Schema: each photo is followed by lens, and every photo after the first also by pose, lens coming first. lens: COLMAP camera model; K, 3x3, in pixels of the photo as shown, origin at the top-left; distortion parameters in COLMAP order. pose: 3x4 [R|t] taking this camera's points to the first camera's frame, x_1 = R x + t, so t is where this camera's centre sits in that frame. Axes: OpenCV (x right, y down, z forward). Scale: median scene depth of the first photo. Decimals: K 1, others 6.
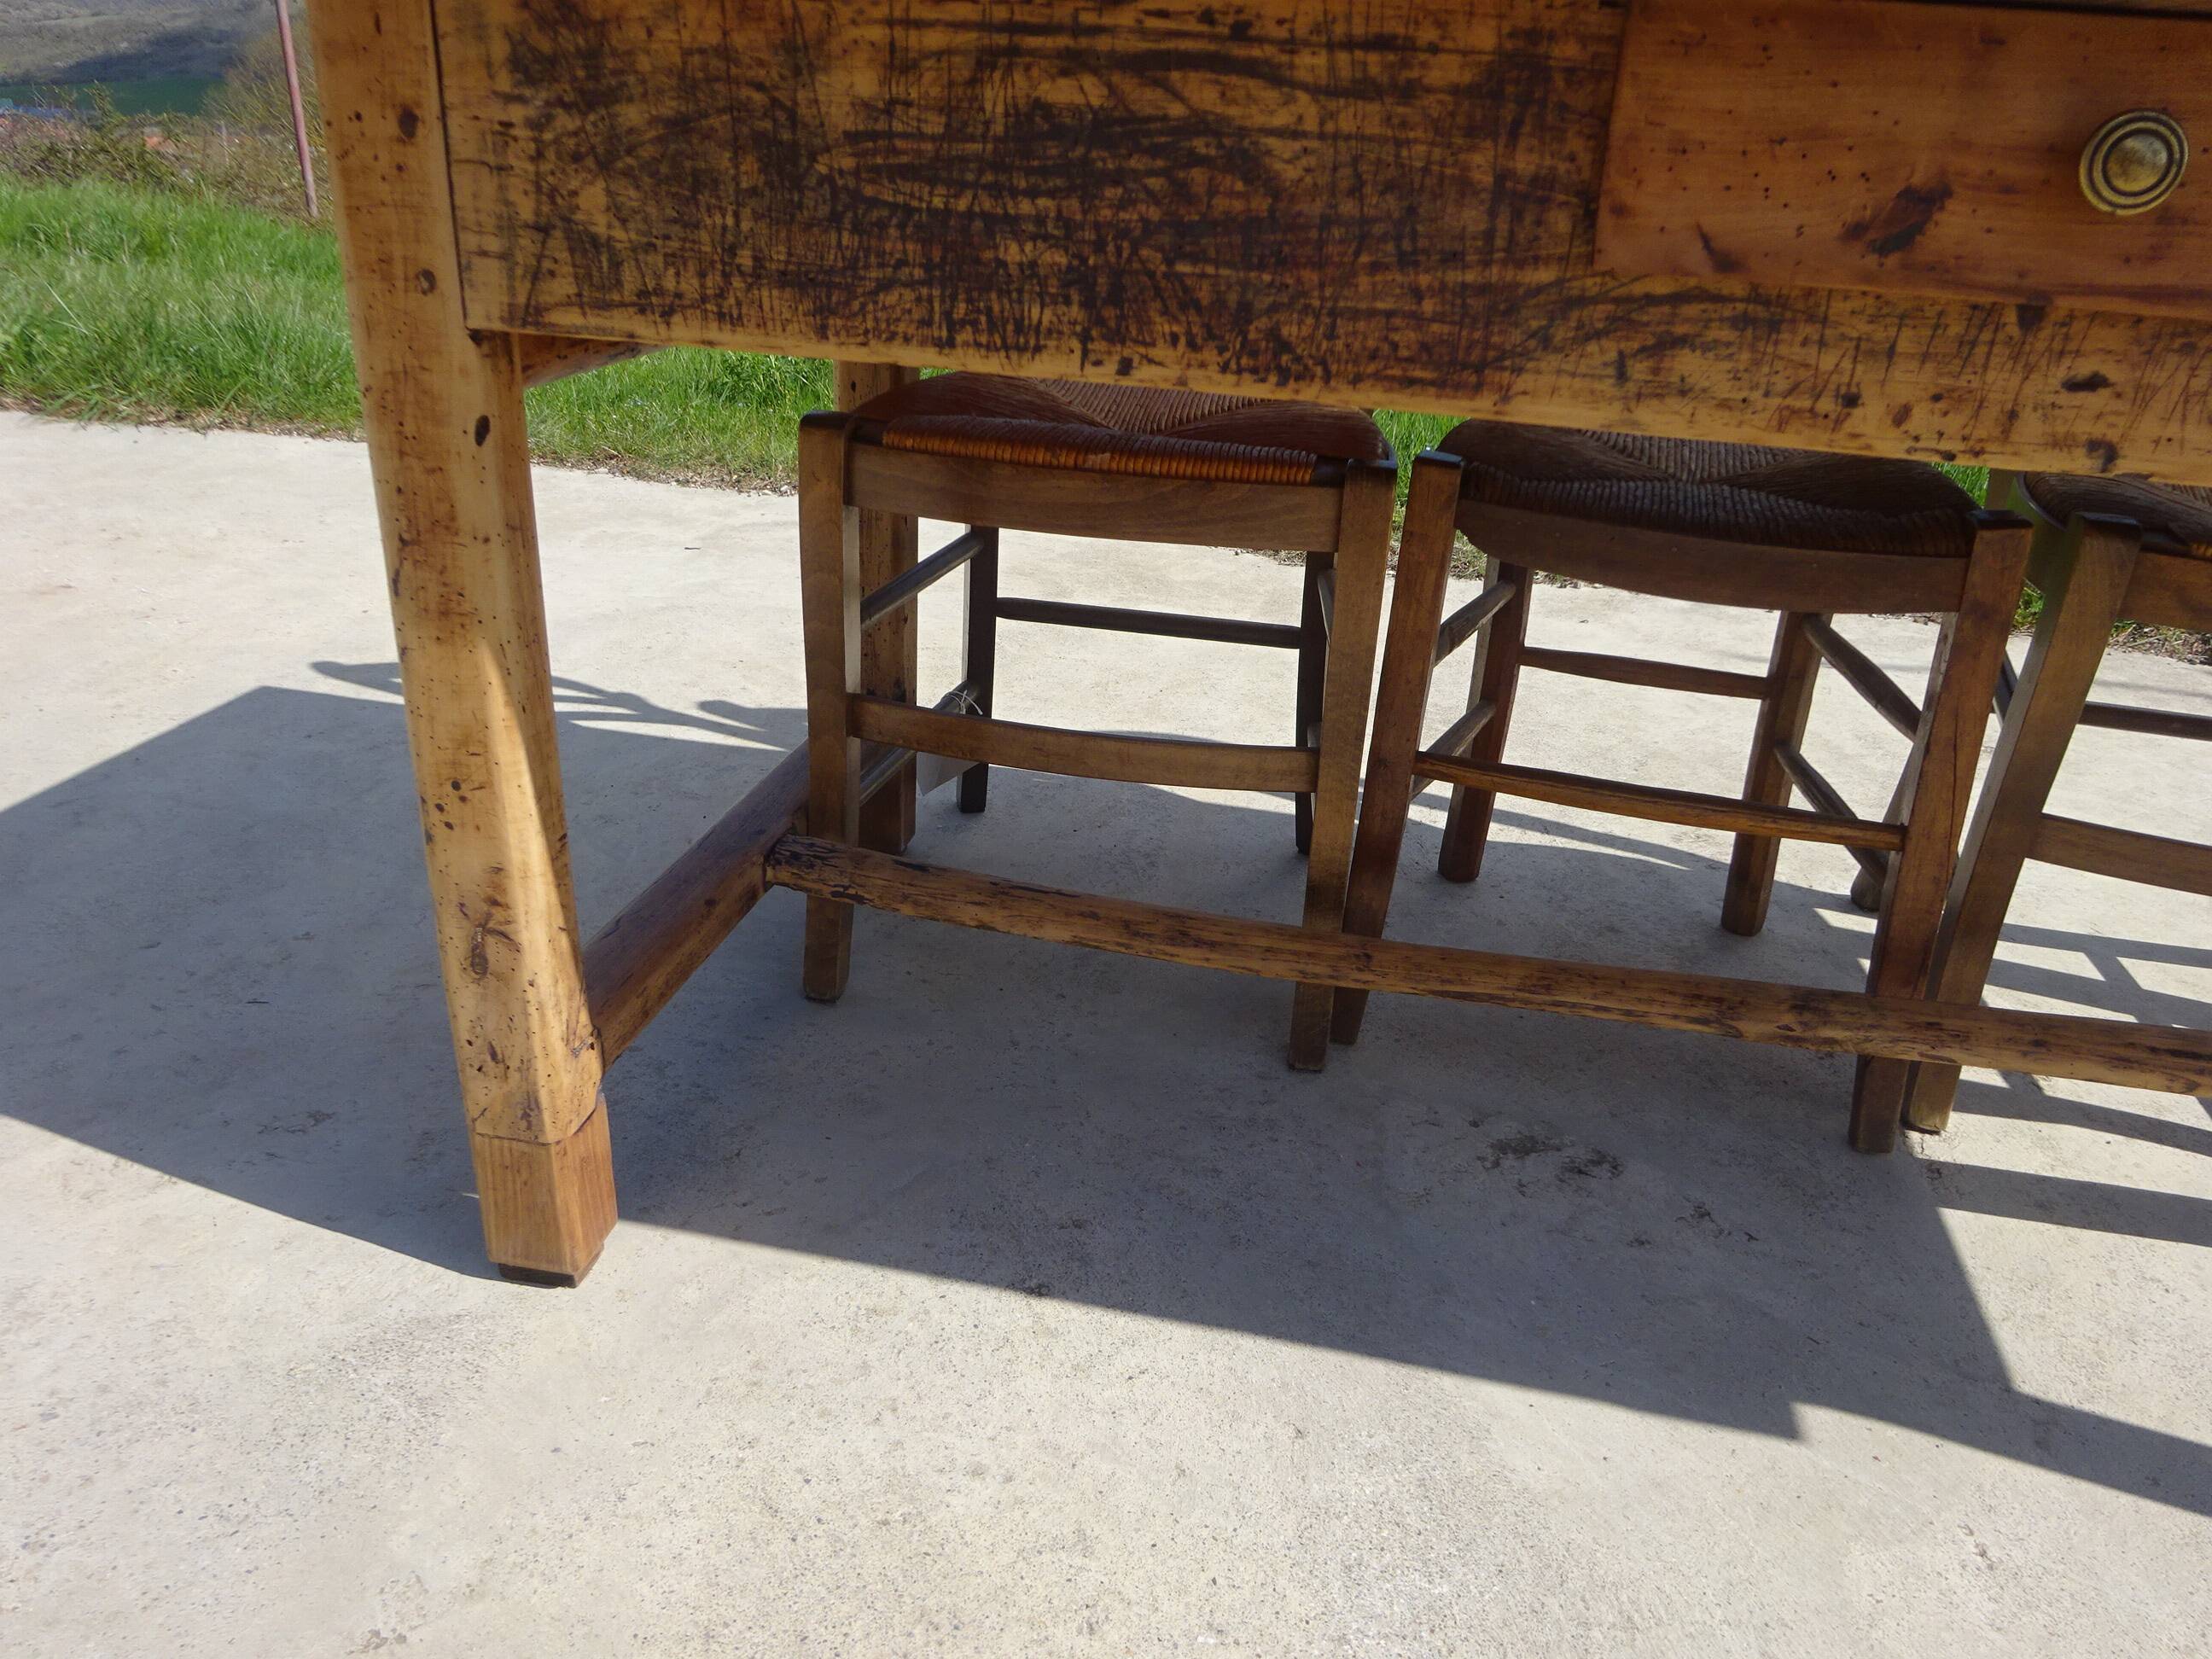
lens RADIAL K [[1617.6, 0, 1094.6], [0, 1617.6, 848.7], [0, 0, 1]] dist [0.007352, -0.020271]
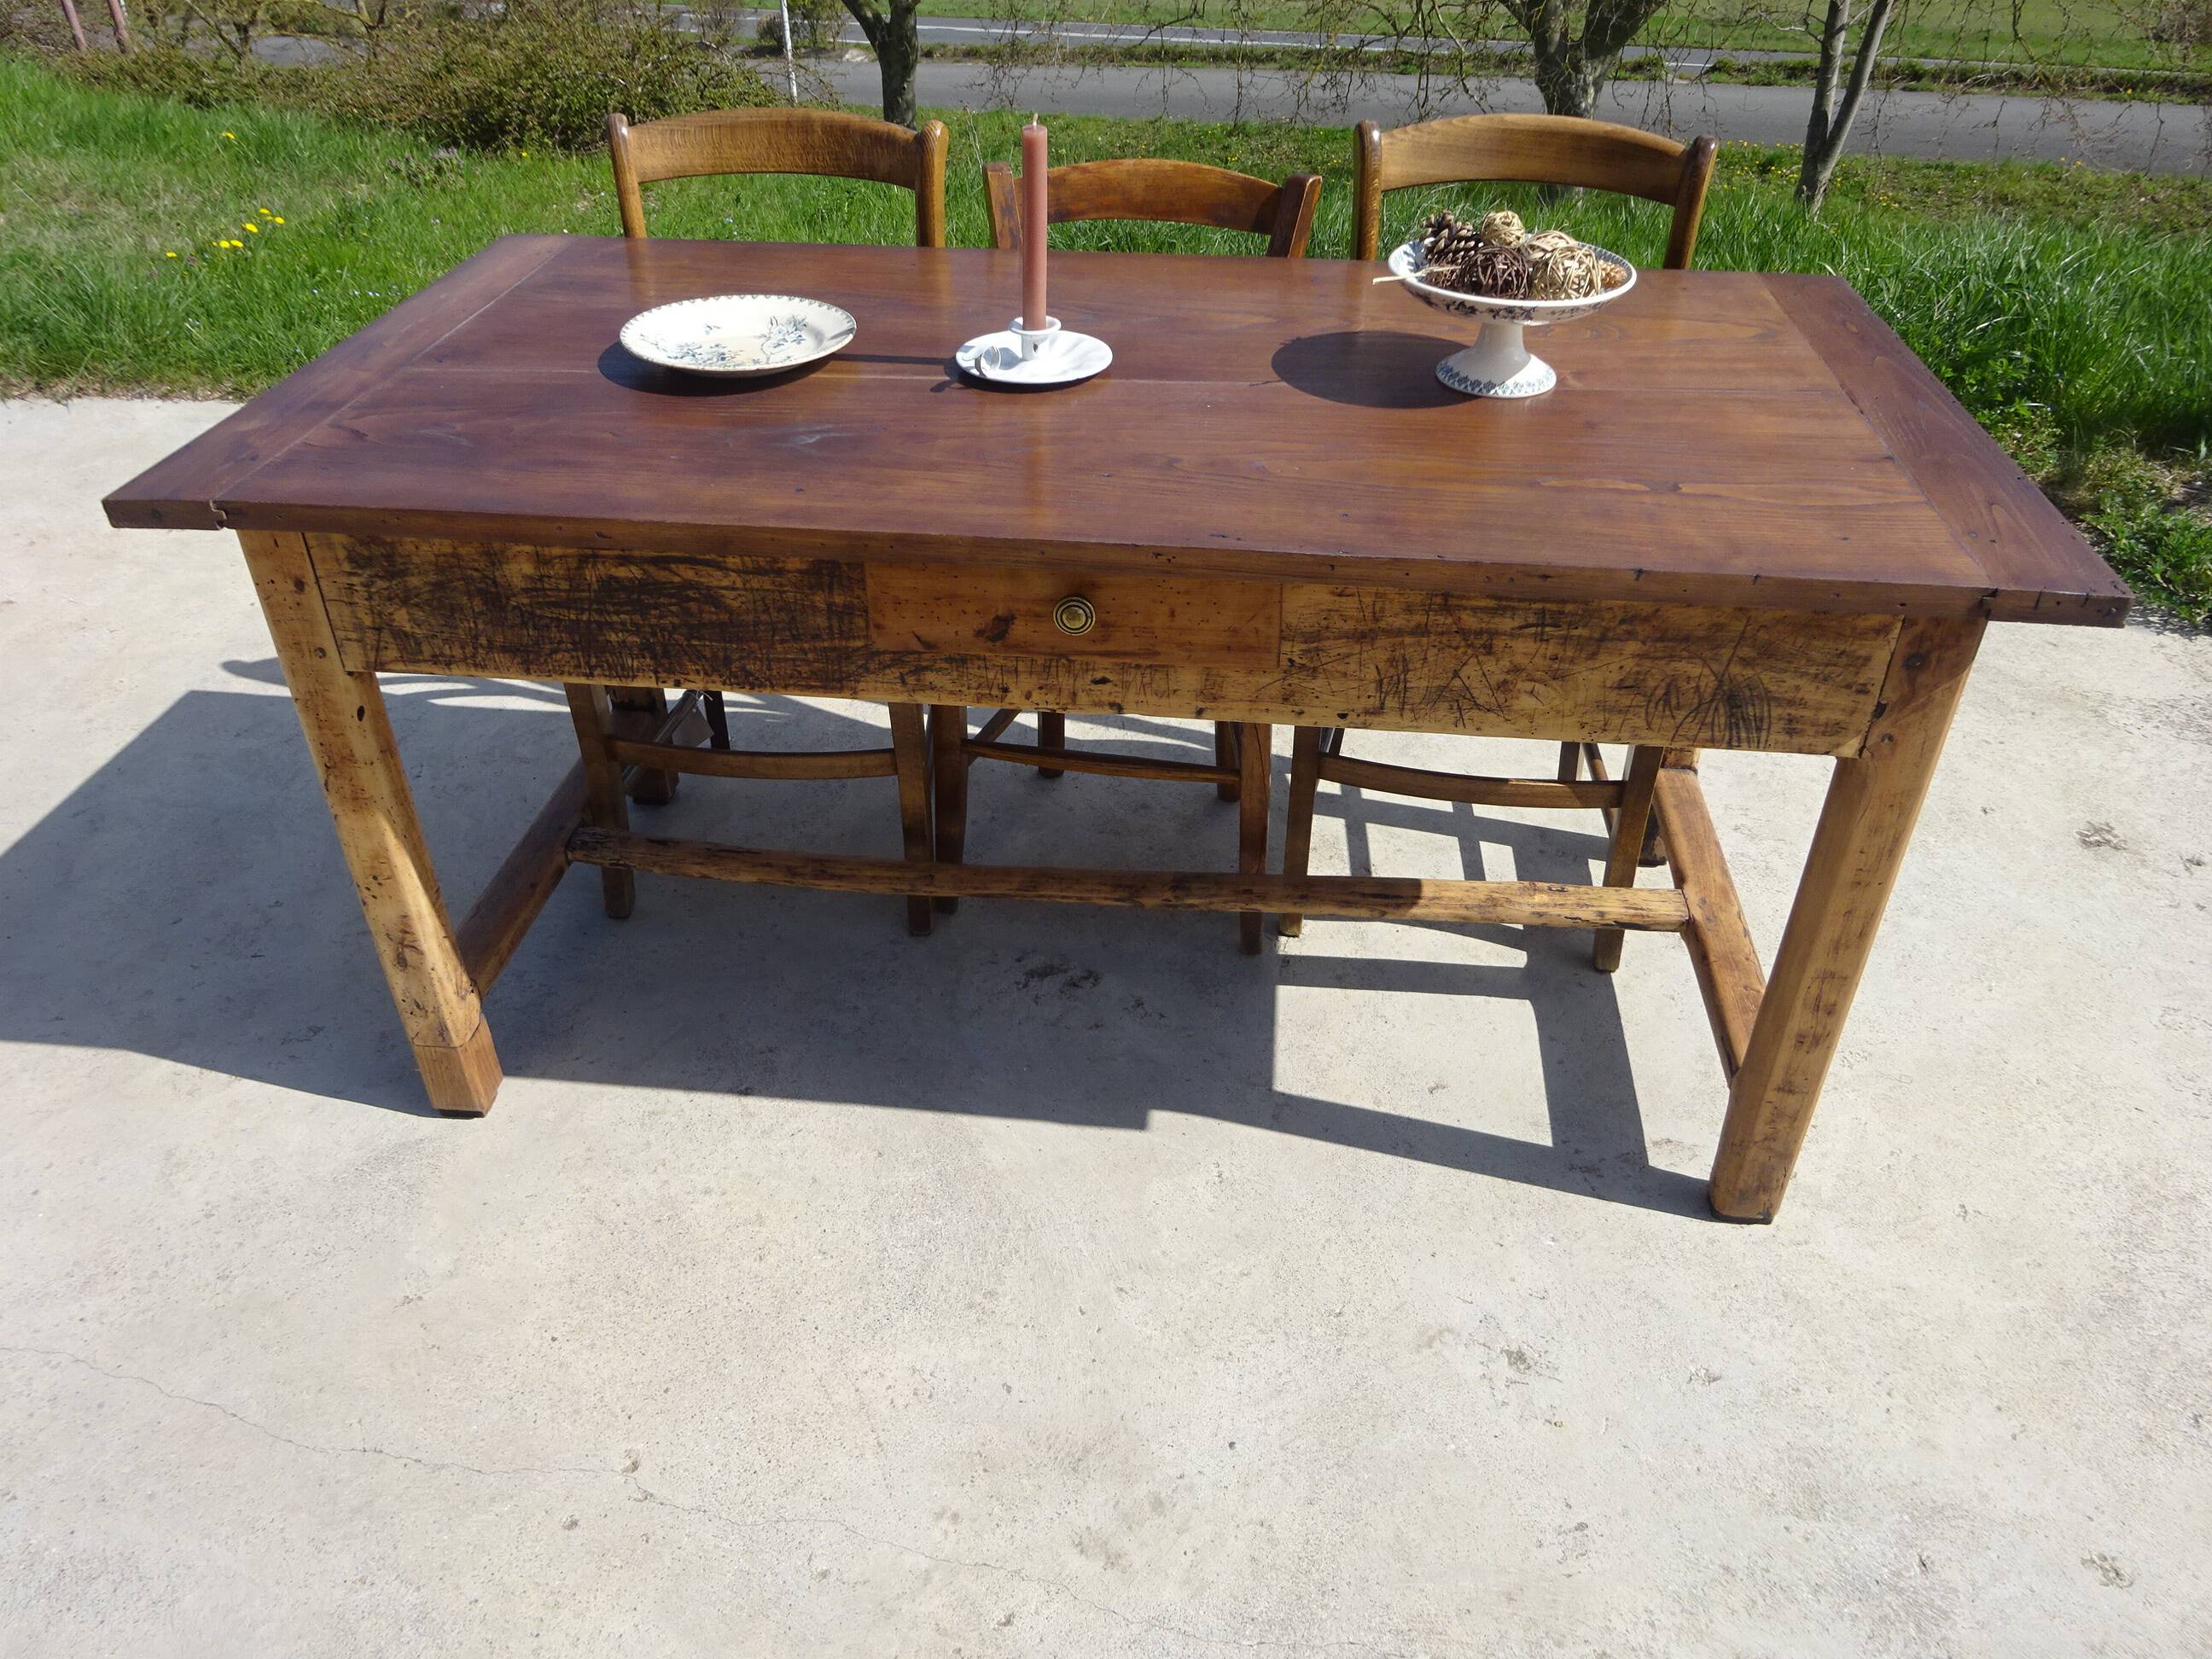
lens RADIAL K [[1617.6, 0, 1097.3], [0, 1617.6, 857.2], [0, 0, 1]] dist [0.007352, -0.020271]
pose [[0.994107, -0.096093, 0.050179, 0.301827], [0.085220, 0.978823, 0.186126, -0.296269], [-0.067001, -0.180753, 0.981244, -0.778910]]
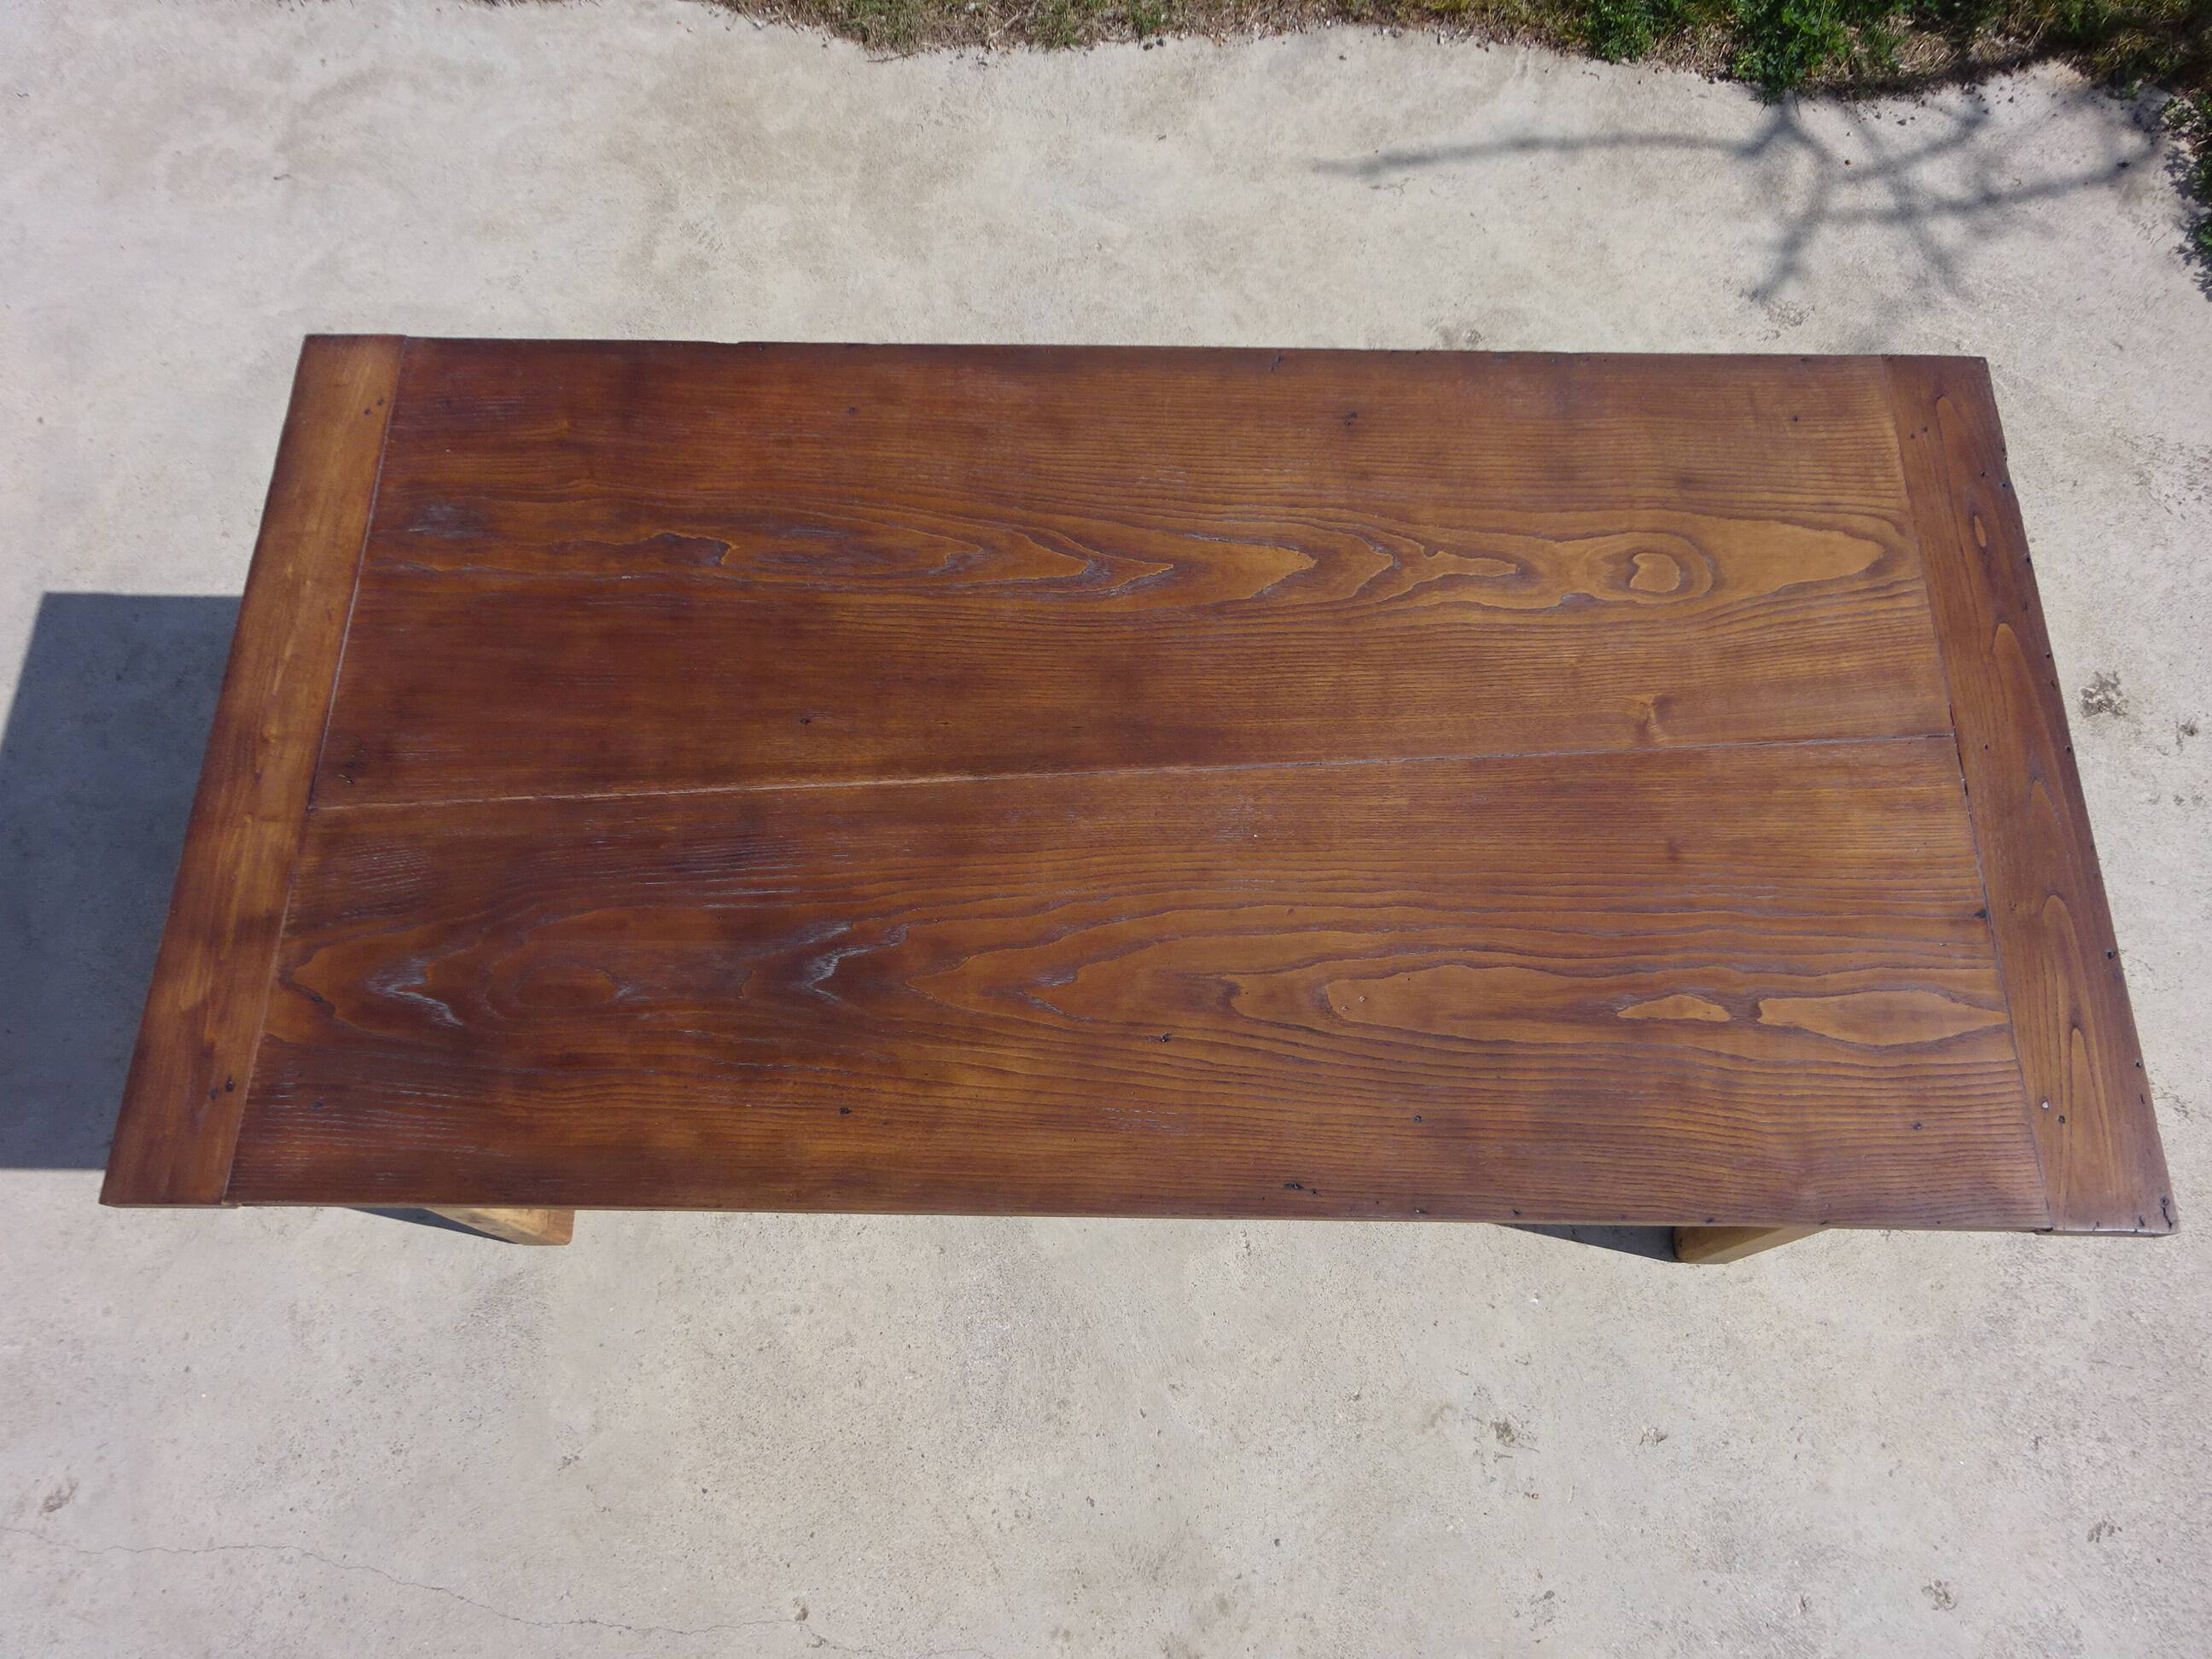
lens RADIAL K [[1617.6, 0, 1097.3], [0, 1617.6, 865.9], [0, 0, 1]] dist [0.007352, -0.020271]
pose [[0.980132, -0.197070, 0.022449, 0.356842], [0.125825, 0.705268, 0.697685, -1.363549], [-0.153325, -0.680999, 0.716053, -0.190896]]
